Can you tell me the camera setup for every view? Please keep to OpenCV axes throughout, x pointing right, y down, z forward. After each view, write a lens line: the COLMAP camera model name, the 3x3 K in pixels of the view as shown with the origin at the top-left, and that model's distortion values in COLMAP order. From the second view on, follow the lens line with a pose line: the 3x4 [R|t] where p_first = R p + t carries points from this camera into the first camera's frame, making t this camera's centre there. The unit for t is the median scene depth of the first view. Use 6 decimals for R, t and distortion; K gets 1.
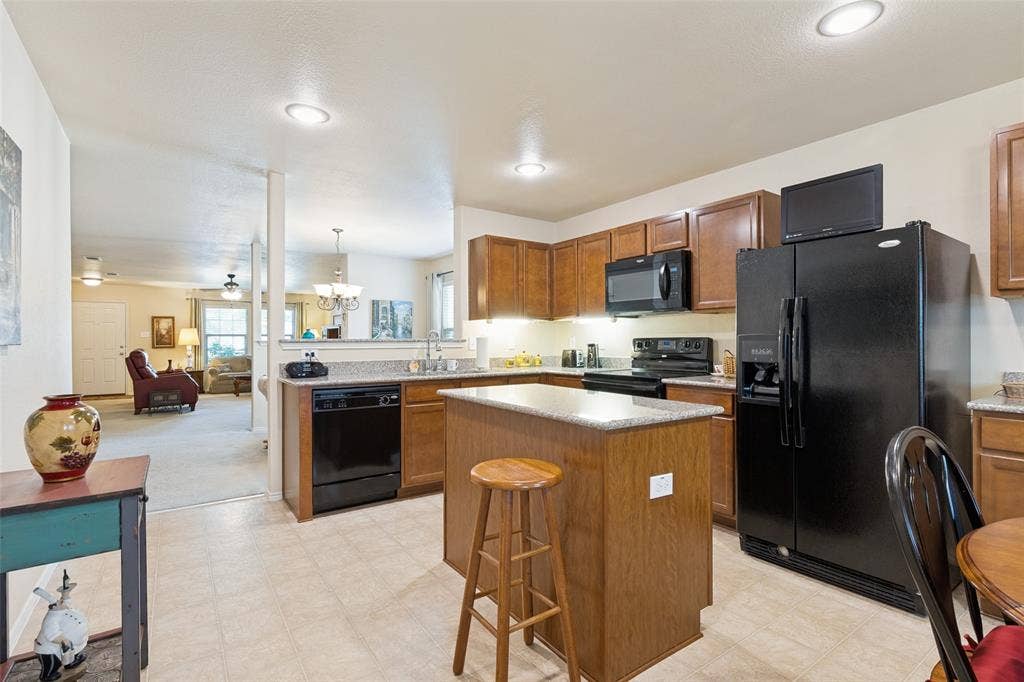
lens RADIAL K [[472.3, 0, 518.4], [0, 472.3, 340.9], [0, 0, 1]] dist [0.000606, 0.000096]
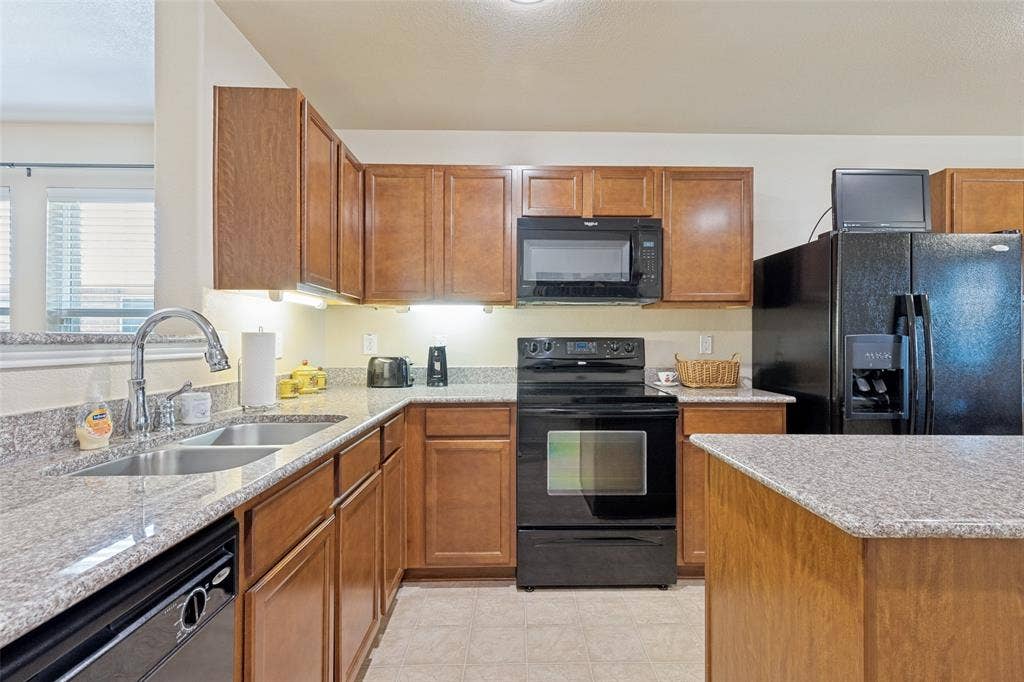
lens RADIAL K [[472.3, 0, 517.0], [0, 472.3, 339.0], [0, 0, 1]] dist [0.000606, 0.000096]
pose [[0.565723, 0.007215, 0.824564, -0.339039], [-0.002171, 0.999971, -0.007260, 0.000815], [-0.824593, 0.002318, 0.565722, 0.661252]]
